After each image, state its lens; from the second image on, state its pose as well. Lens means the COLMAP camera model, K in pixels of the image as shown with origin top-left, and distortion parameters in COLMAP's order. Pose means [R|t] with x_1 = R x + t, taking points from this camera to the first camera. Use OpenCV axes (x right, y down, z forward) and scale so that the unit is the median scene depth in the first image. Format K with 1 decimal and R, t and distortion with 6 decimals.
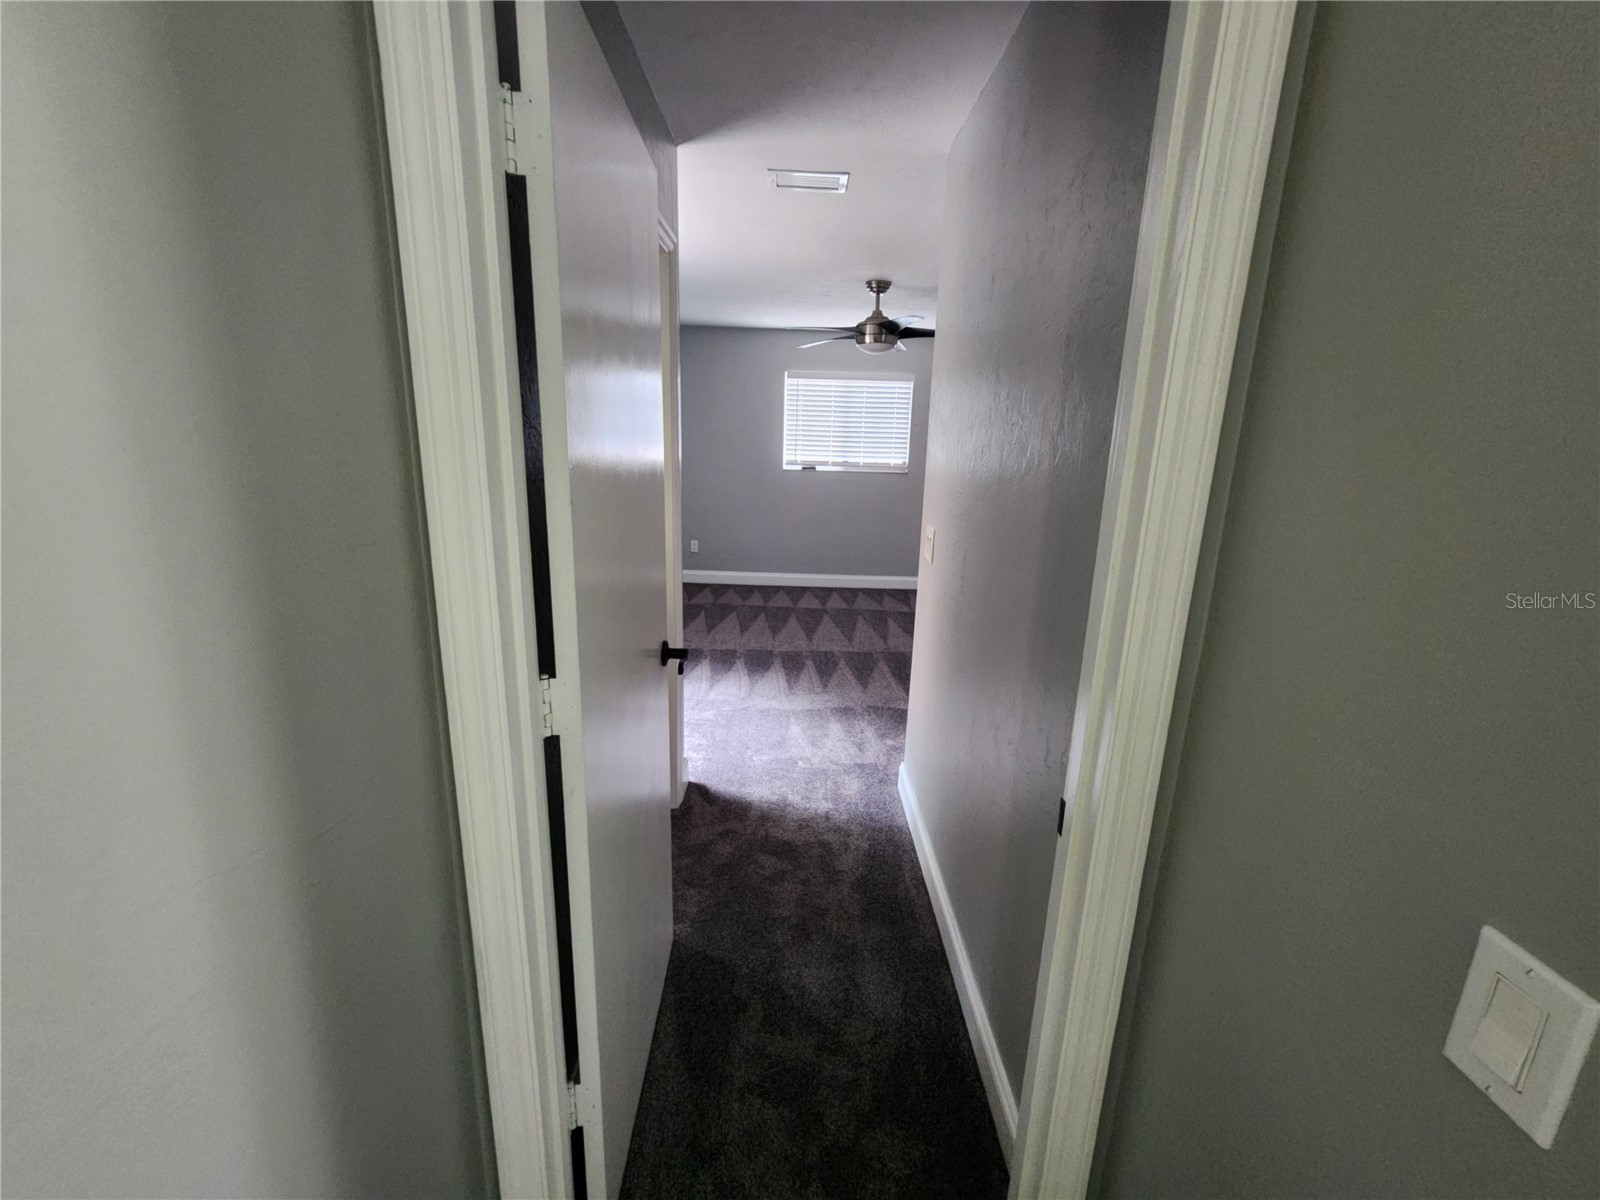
lens RADIAL K [[653.6, 0, 801.6], [0, 653.6, 590.5], [0, 0, 1]] dist [-0.000468, -0.000009]
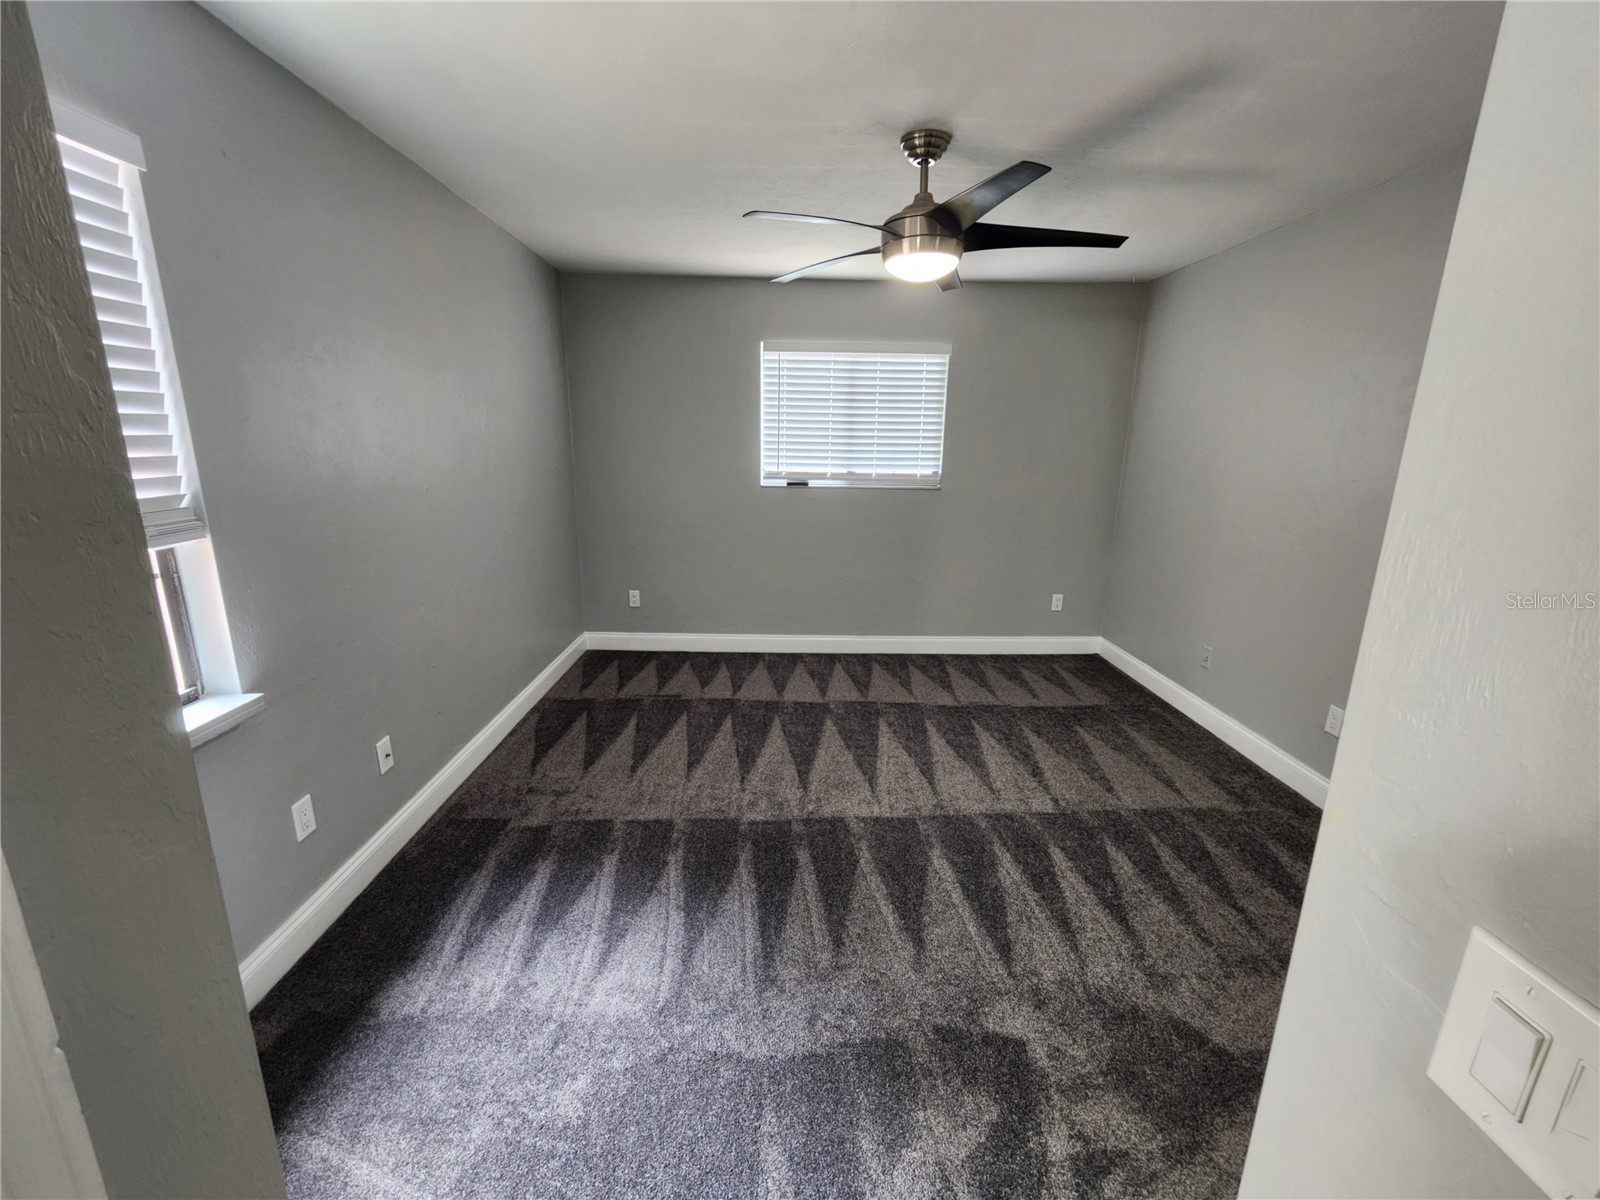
lens RADIAL K [[653.6, 0, 799.7], [0, 653.6, 608.2], [0, 0, 1]] dist [-0.000468, -0.000009]
pose [[0.999816, -0.015504, 0.011285, 0.004416], [0.015232, 0.999602, 0.023736, -0.093048], [-0.011649, -0.023559, 0.999655, 0.398669]]
